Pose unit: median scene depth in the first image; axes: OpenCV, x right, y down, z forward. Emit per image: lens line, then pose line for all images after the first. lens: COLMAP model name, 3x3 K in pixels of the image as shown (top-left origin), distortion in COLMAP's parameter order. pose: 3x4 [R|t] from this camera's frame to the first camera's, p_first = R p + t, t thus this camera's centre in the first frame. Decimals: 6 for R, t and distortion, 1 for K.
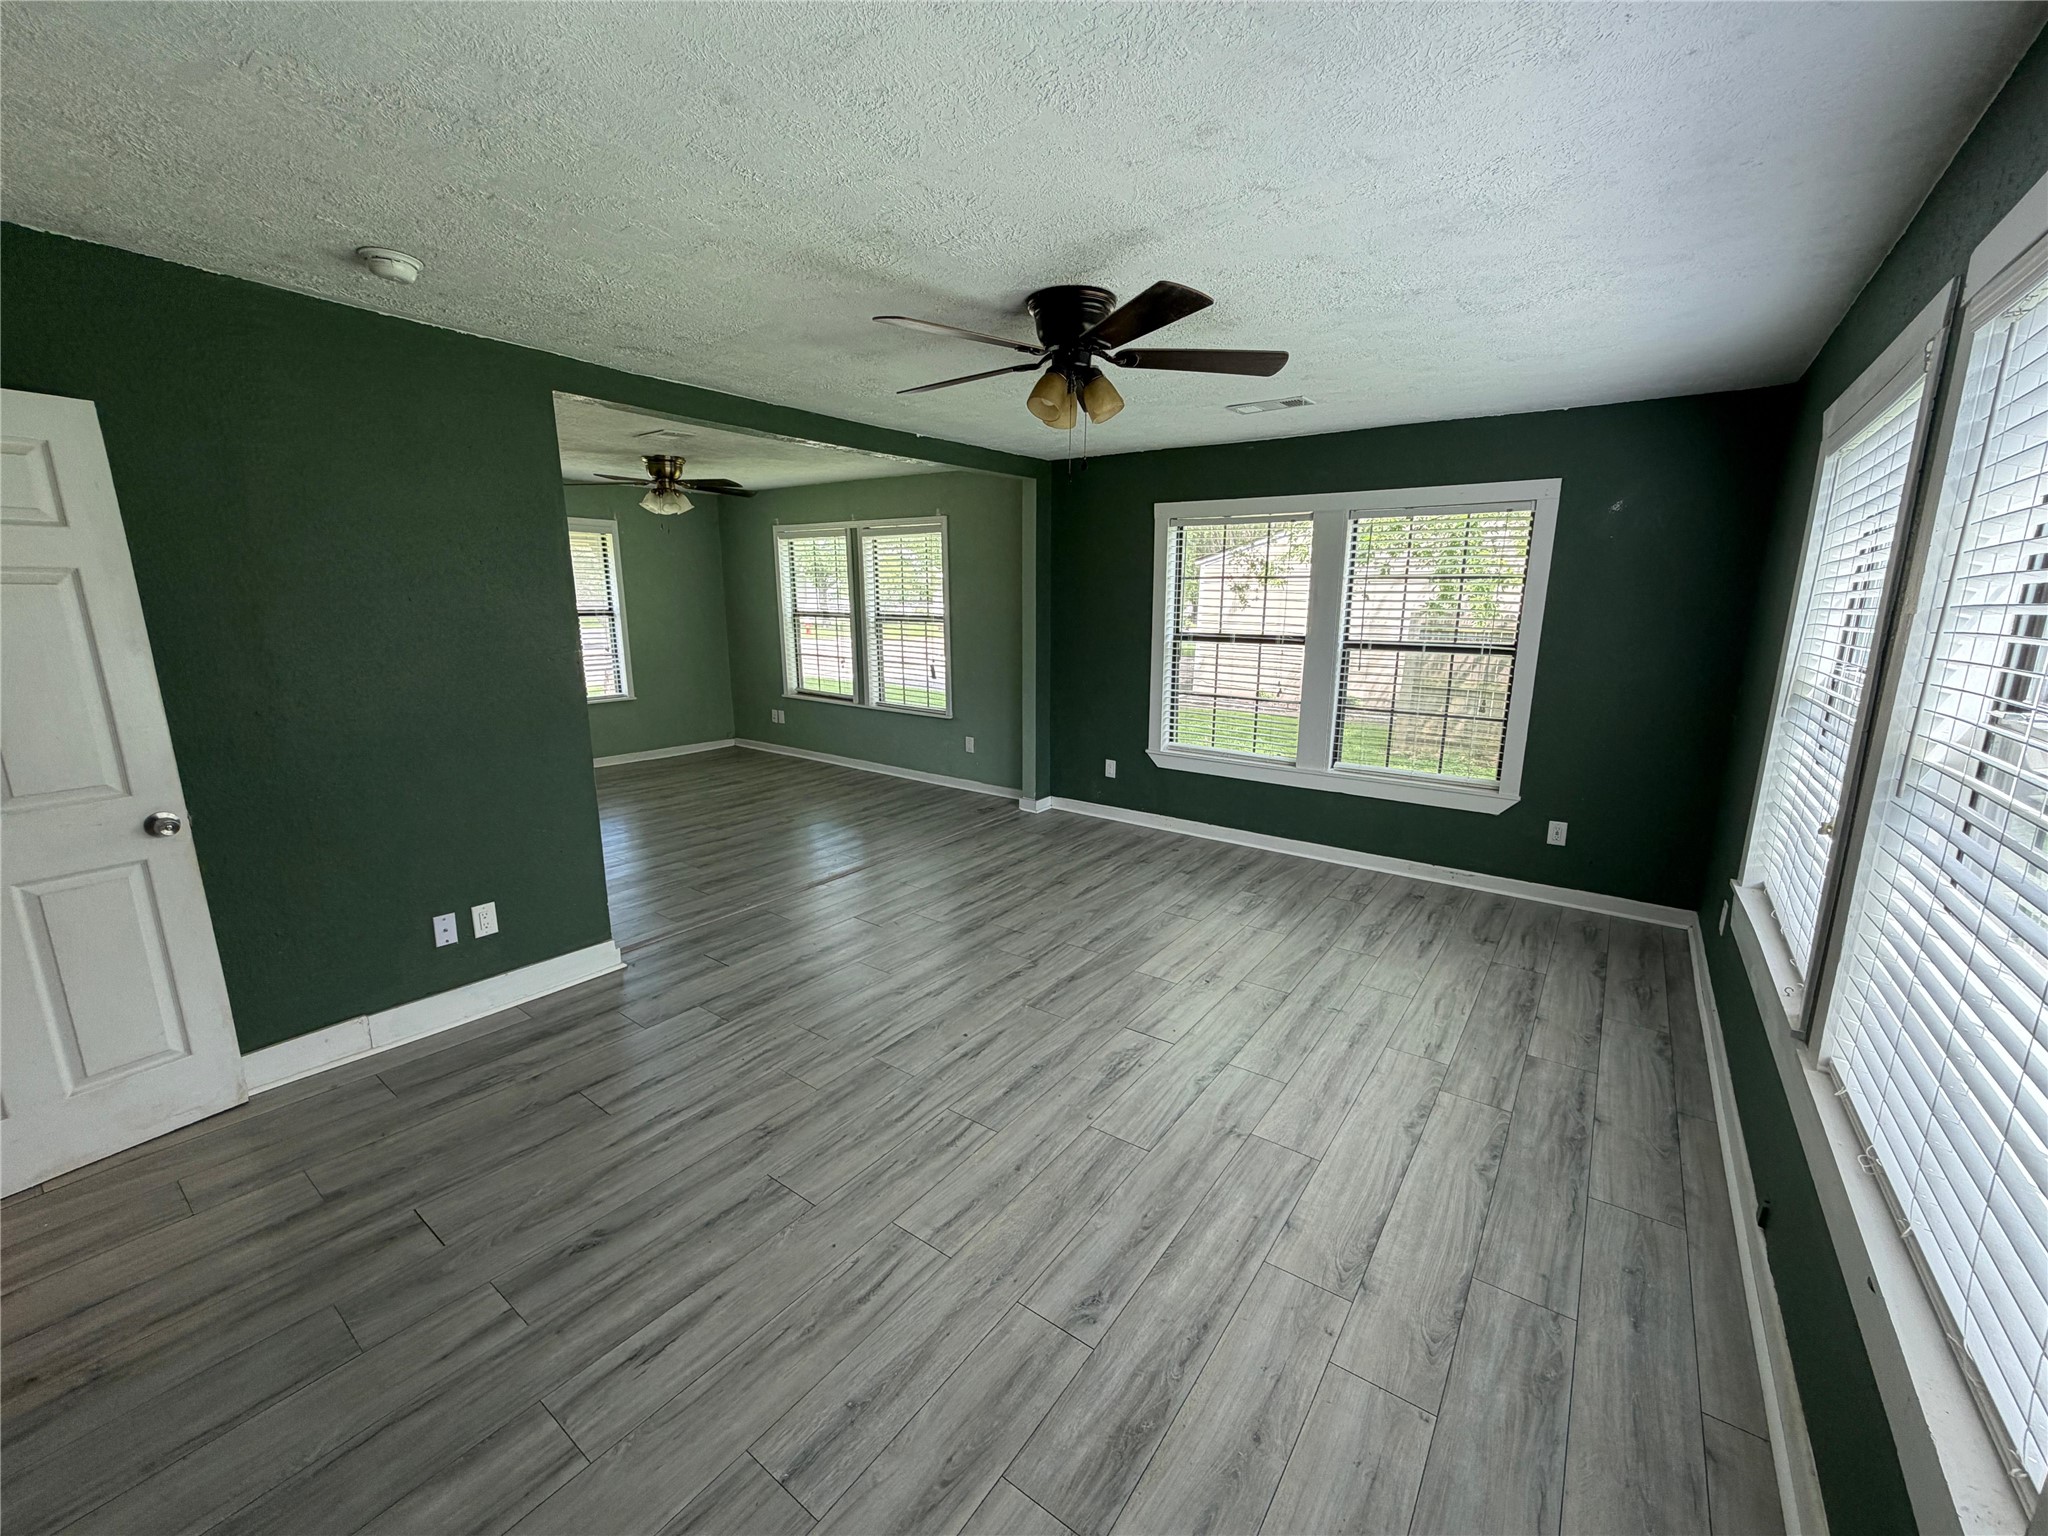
lens RADIAL K [[825.5, 0, 1024.0], [0, 825.5, 768.0], [0, 0, 1]] dist [-0.001146, -0.000154]
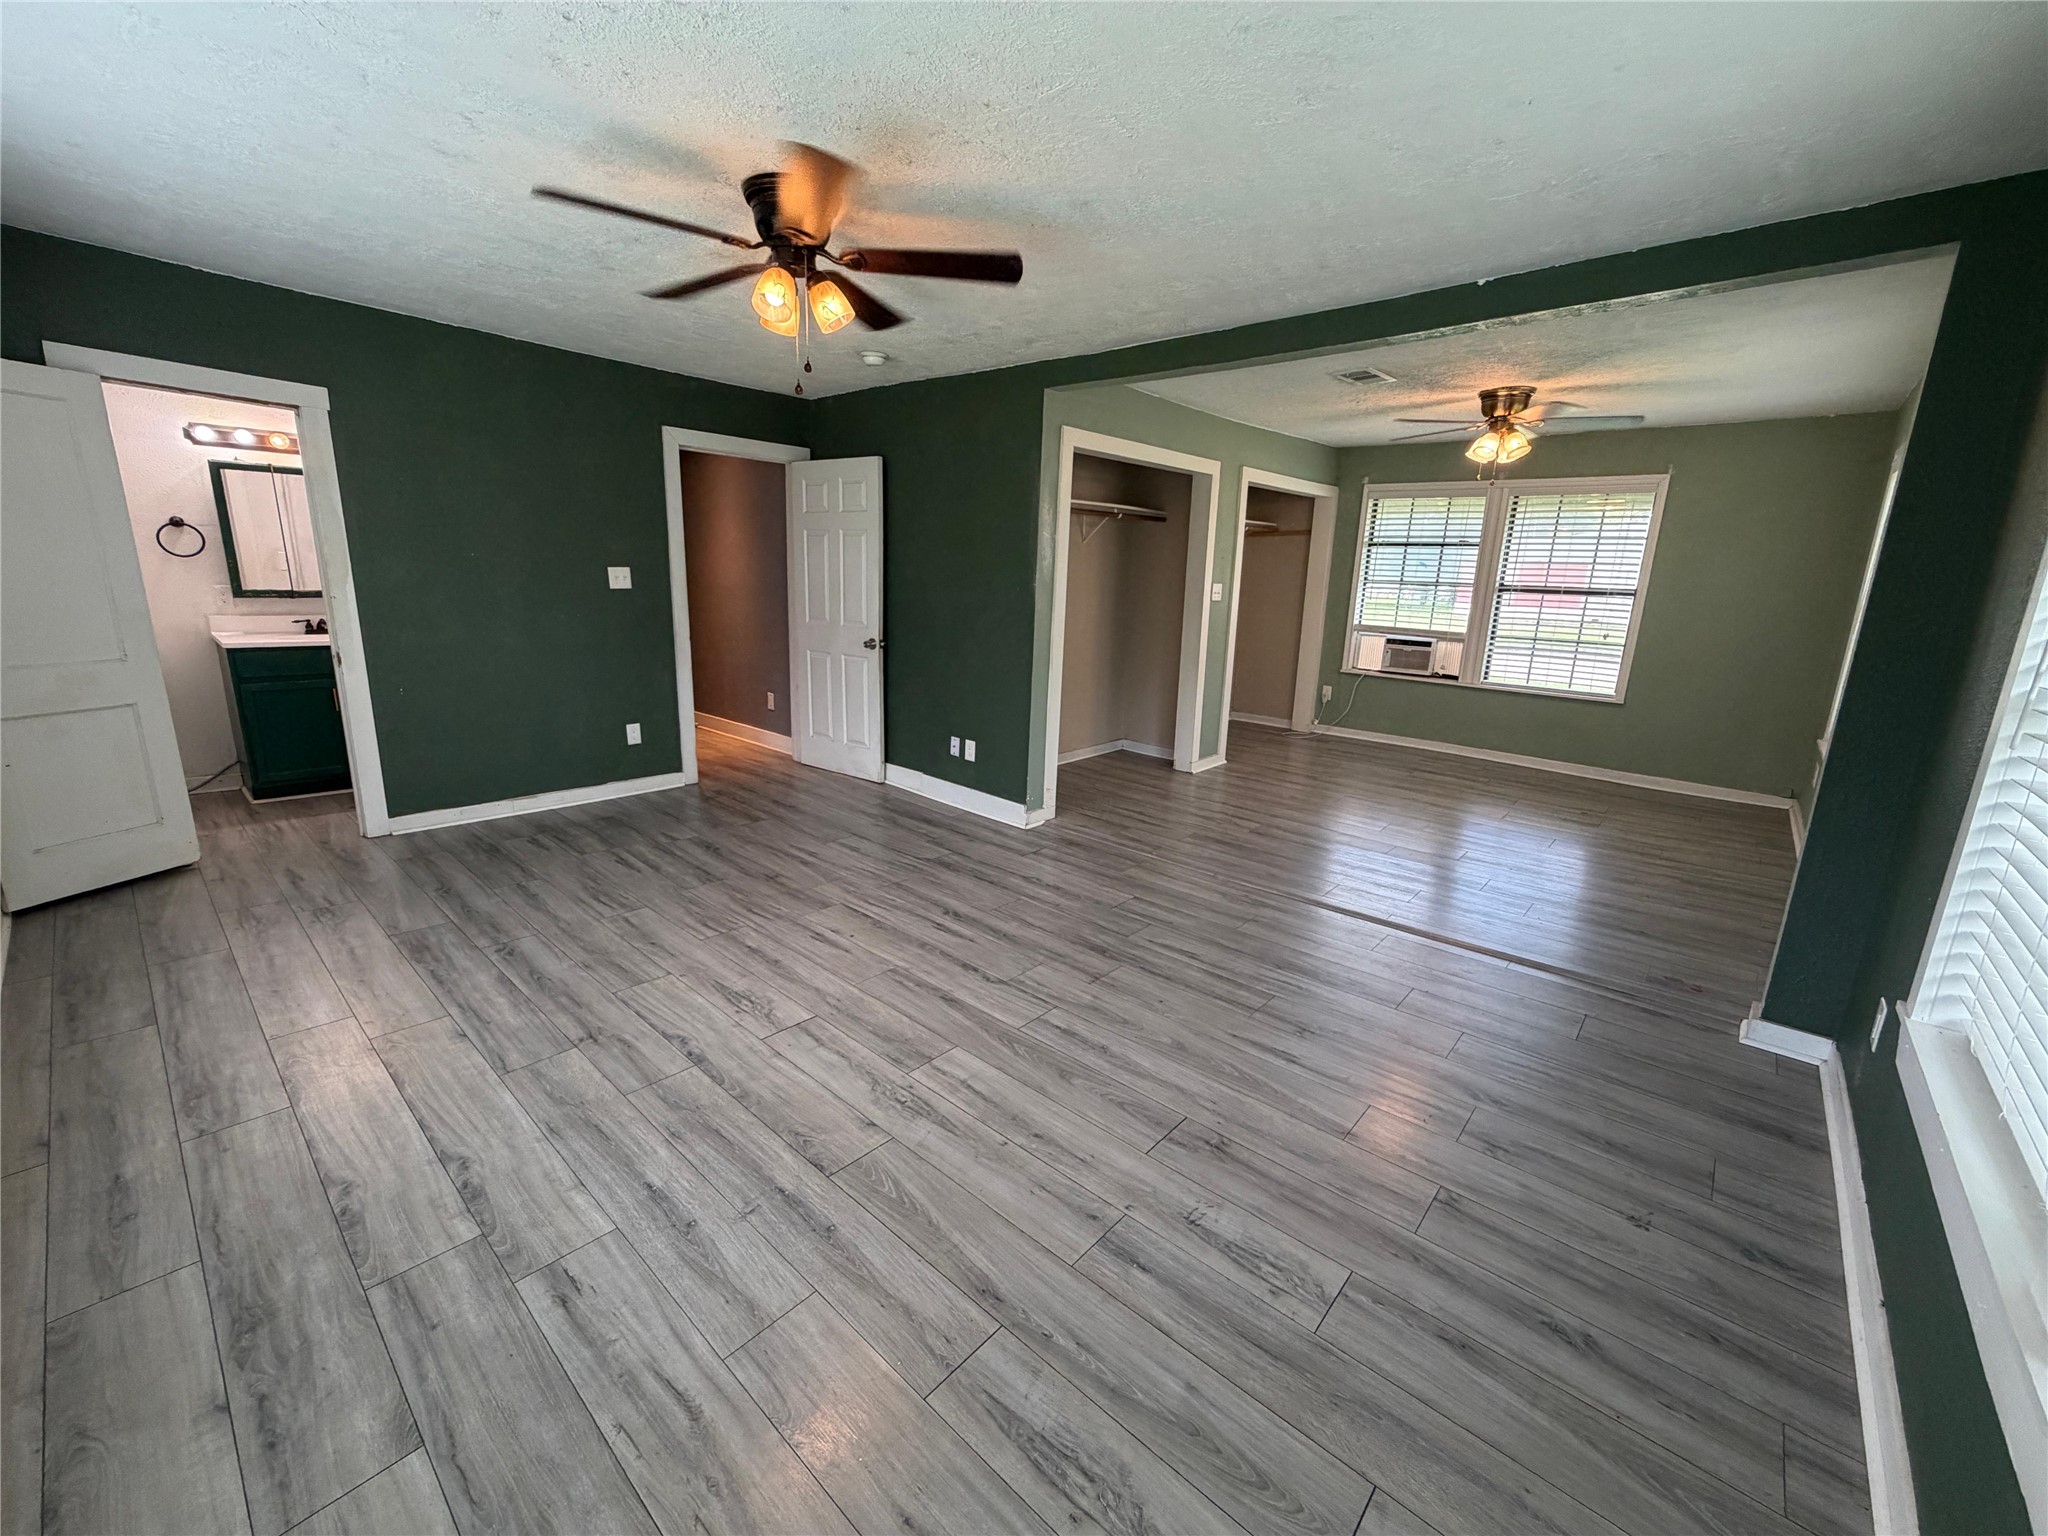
lens RADIAL K [[825.5, 0, 1024.0], [0, 825.5, 768.0], [0, 0, 1]] dist [-0.001146, -0.000154]
pose [[-0.099645, 0.226866, -0.968815, 1.016908], [-0.237982, 0.939969, 0.244588, -0.227959], [0.966145, 0.254933, -0.039673, 1.348405]]
